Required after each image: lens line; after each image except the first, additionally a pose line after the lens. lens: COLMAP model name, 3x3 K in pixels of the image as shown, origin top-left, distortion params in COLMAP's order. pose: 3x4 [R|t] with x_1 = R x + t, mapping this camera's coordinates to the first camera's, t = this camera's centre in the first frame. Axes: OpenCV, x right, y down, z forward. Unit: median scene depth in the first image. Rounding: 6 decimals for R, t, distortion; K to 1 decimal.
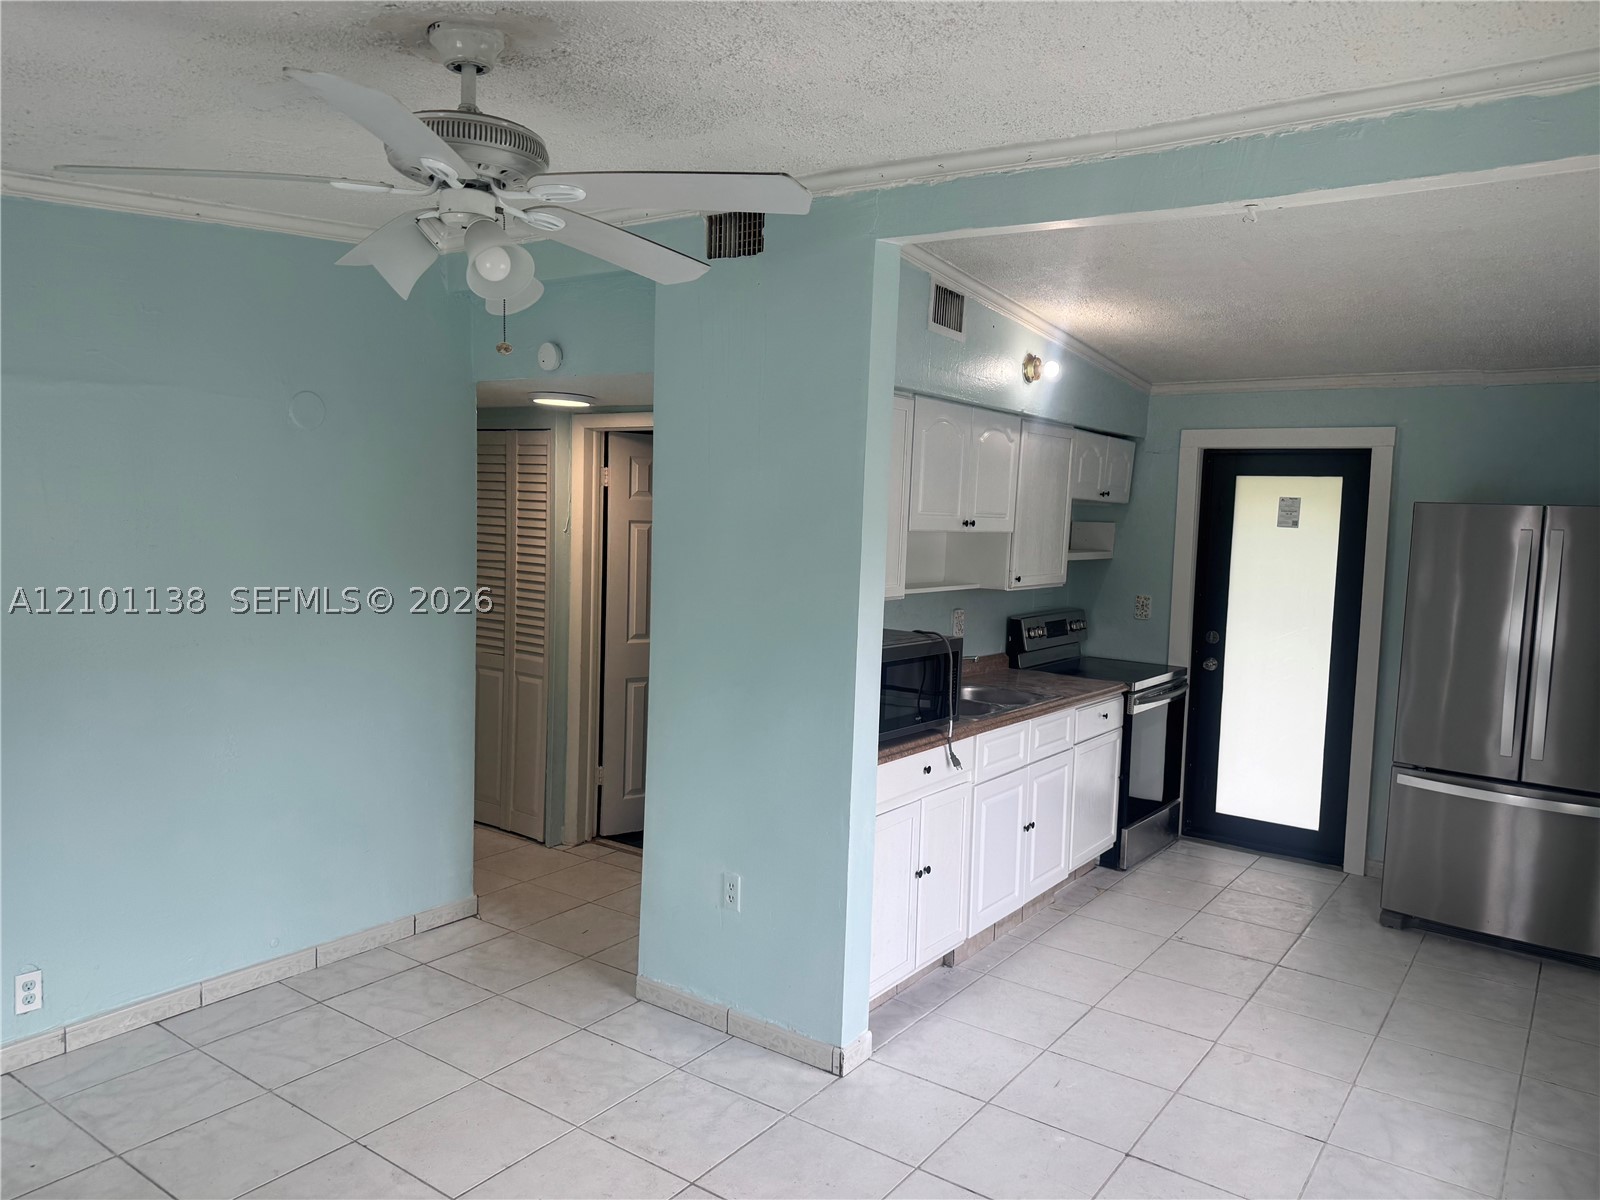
lens RADIAL K [[1105.8, 0, 800.8], [0, 1105.8, 593.8], [0, 0, 1]] dist [0.097985, -0.101484]
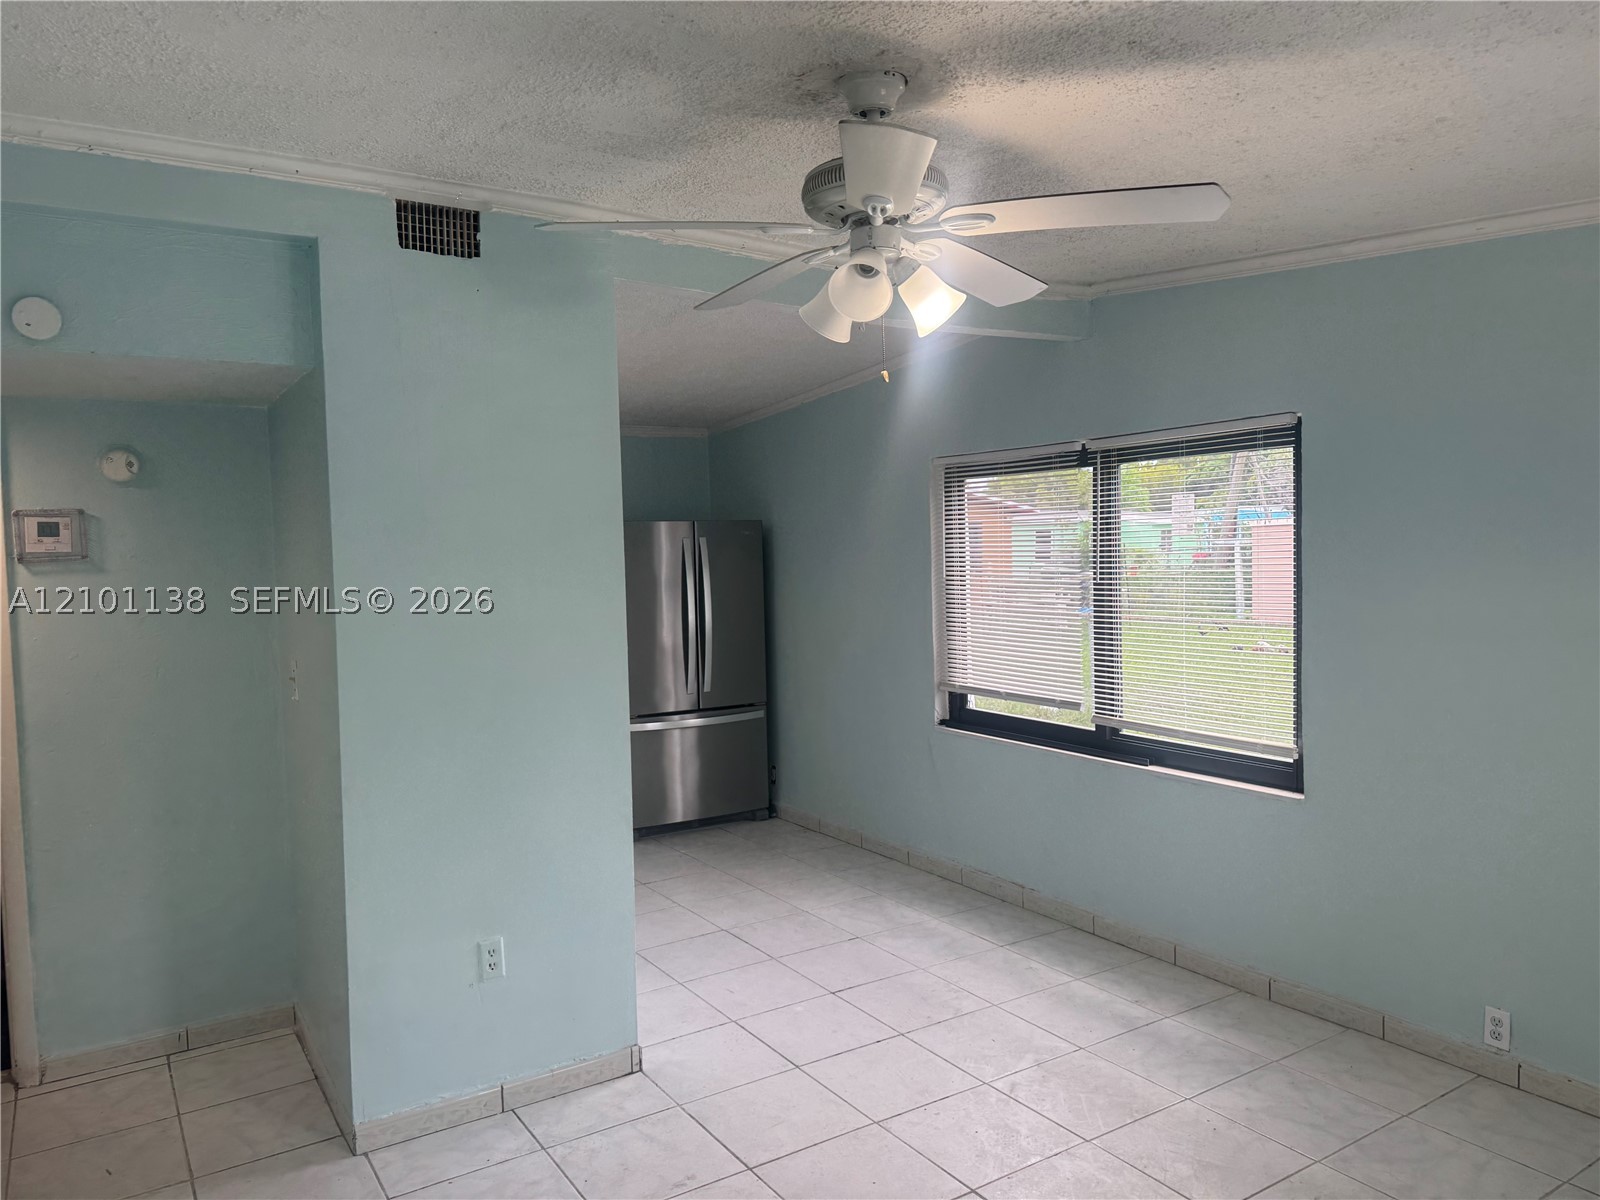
lens RADIAL K [[1114.5, 0, 781.8], [0, 1114.5, 597.2], [0, 0, 1]] dist [0.025167, -0.050069]
pose [[0.371093, -0.079268, 0.925206, -0.814248], [0.103702, 0.993655, 0.043538, -0.039154], [-0.922787, 0.079789, 0.376959, 0.432844]]
